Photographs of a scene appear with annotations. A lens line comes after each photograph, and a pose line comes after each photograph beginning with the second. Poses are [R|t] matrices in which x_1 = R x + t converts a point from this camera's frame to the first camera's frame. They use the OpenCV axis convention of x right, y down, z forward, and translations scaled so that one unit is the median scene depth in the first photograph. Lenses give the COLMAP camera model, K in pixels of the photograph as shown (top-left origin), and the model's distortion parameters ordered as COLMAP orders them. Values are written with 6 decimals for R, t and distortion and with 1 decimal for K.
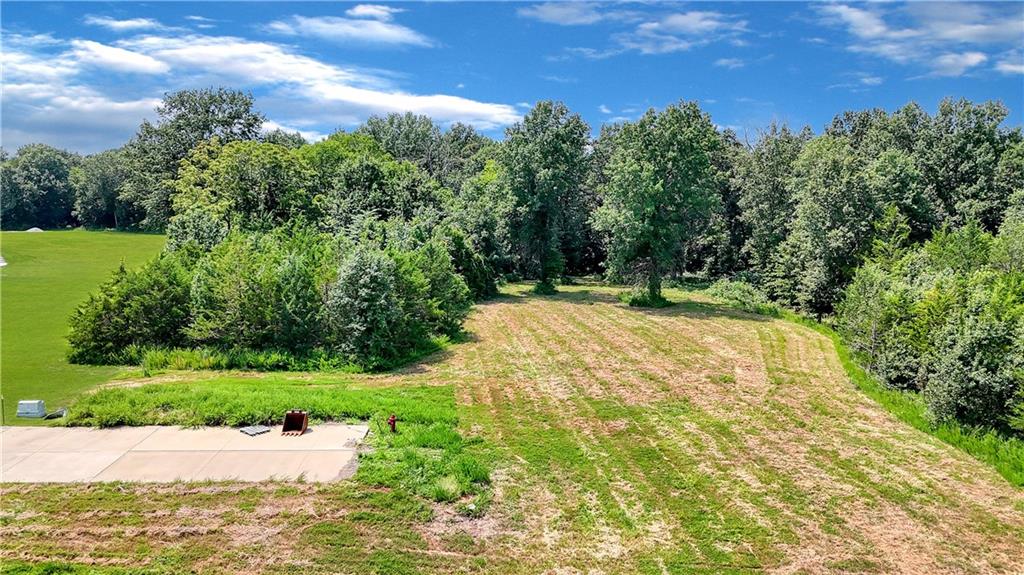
lens RADIAL K [[753.0, 0, 512.0], [0, 753.0, 287.5], [0, 0, 1]] dist [0.033359, -0.001045]
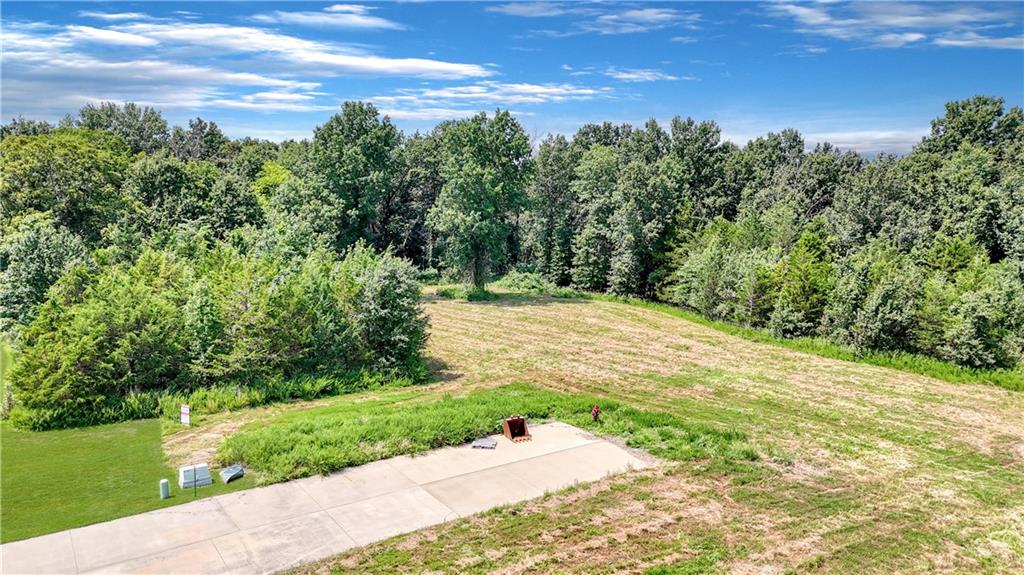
lens RADIAL K [[753.0, 0, 512.0], [0, 753.0, 287.5], [0, 0, 1]] dist [0.033359, -0.001045]
pose [[0.846490, -0.079186, 0.526482, -0.575728], [0.080188, 0.996559, 0.020961, -0.020201], [-0.526331, 0.024474, 0.849928, 0.113719]]
